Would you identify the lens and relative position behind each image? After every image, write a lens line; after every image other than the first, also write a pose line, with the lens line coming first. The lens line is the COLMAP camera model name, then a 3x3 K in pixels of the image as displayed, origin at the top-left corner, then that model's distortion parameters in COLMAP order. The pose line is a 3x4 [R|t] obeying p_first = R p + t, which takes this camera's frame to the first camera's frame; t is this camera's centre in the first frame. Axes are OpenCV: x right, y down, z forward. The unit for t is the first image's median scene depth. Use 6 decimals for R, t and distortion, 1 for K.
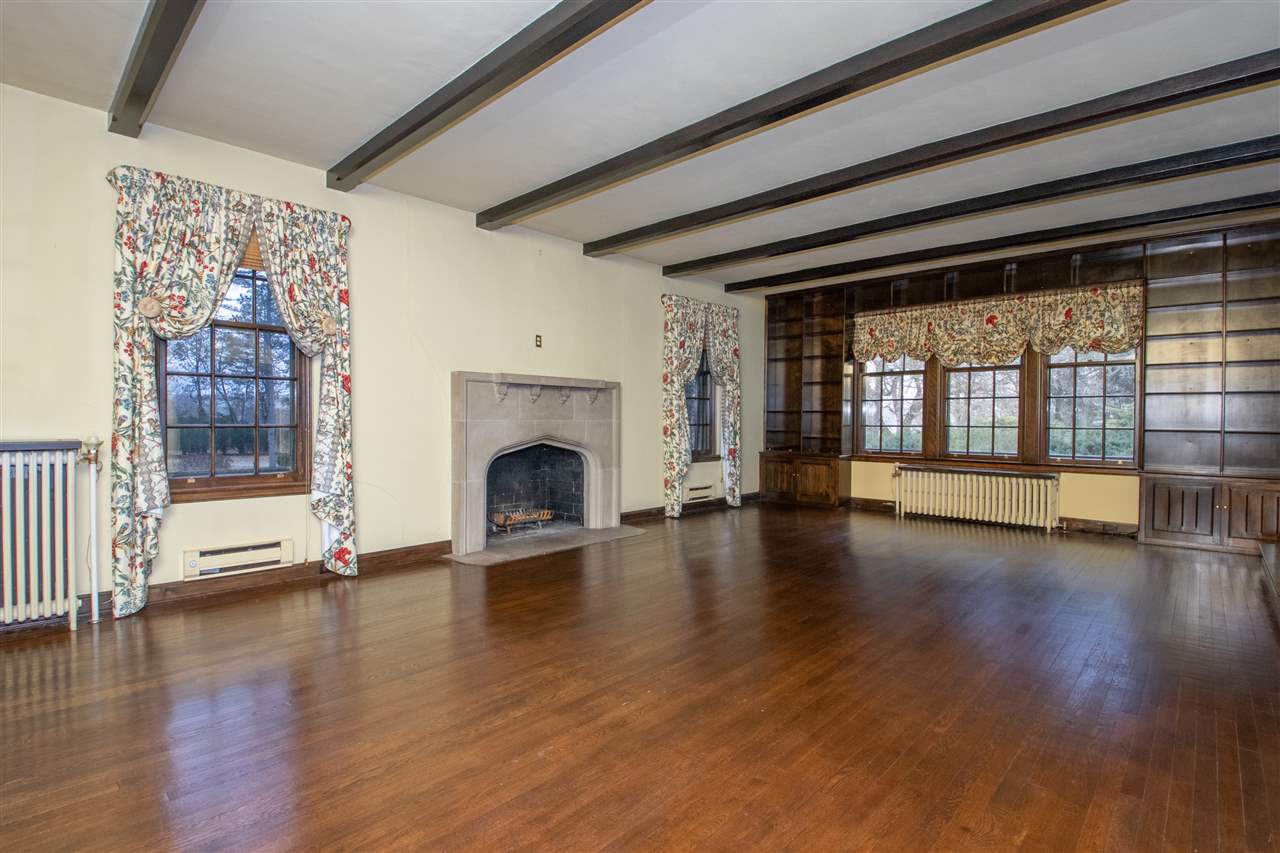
lens RADIAL K [[607.5, 0, 627.4], [0, 607.5, 431.7], [0, 0, 1]] dist [-0.001407, -0.001563]
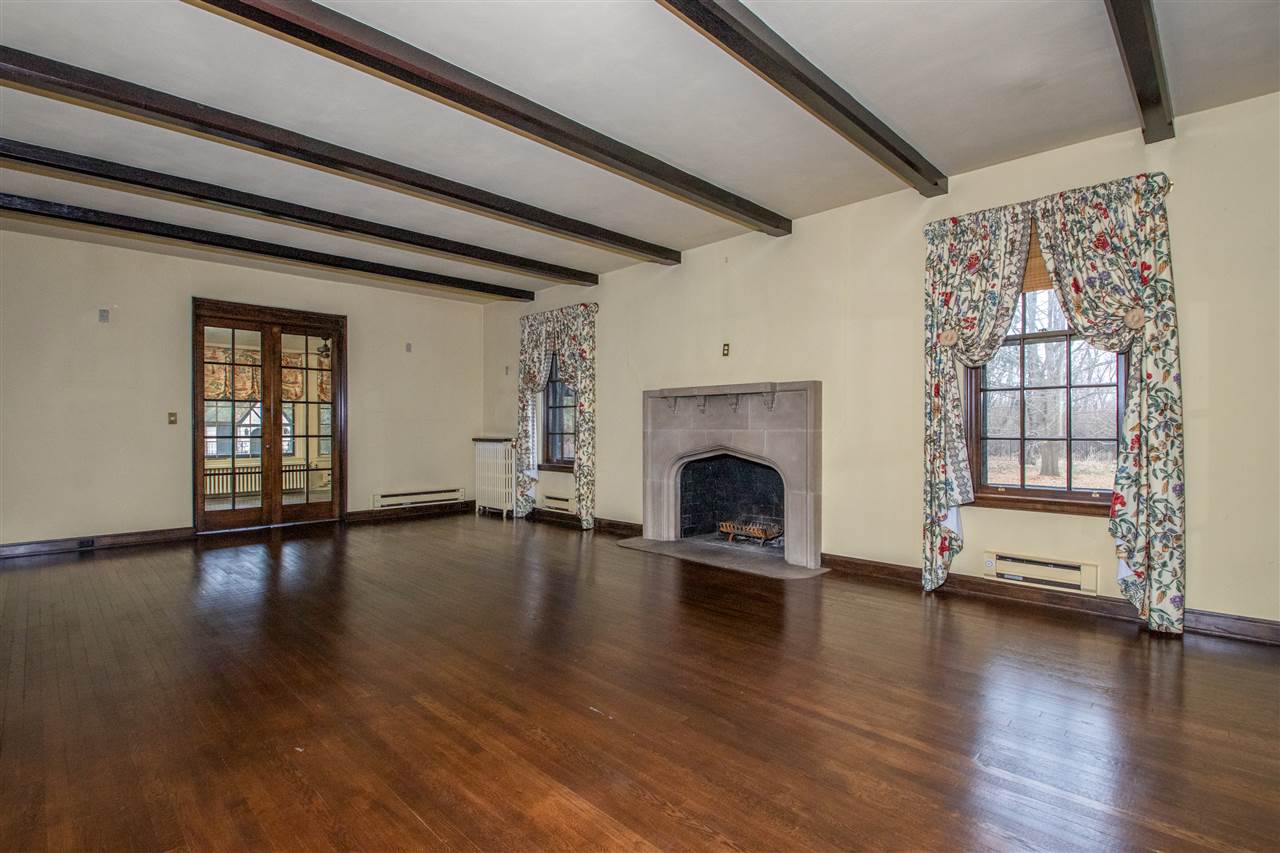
lens RADIAL K [[607.5, 0, 628.0], [0, 607.5, 421.3], [0, 0, 1]] dist [-0.001407, -0.001563]
pose [[-0.033426, -0.013792, -0.999346, 0.823112], [-0.018479, 0.999742, -0.013179, -0.016364], [0.999270, 0.018027, -0.033672, 0.853755]]
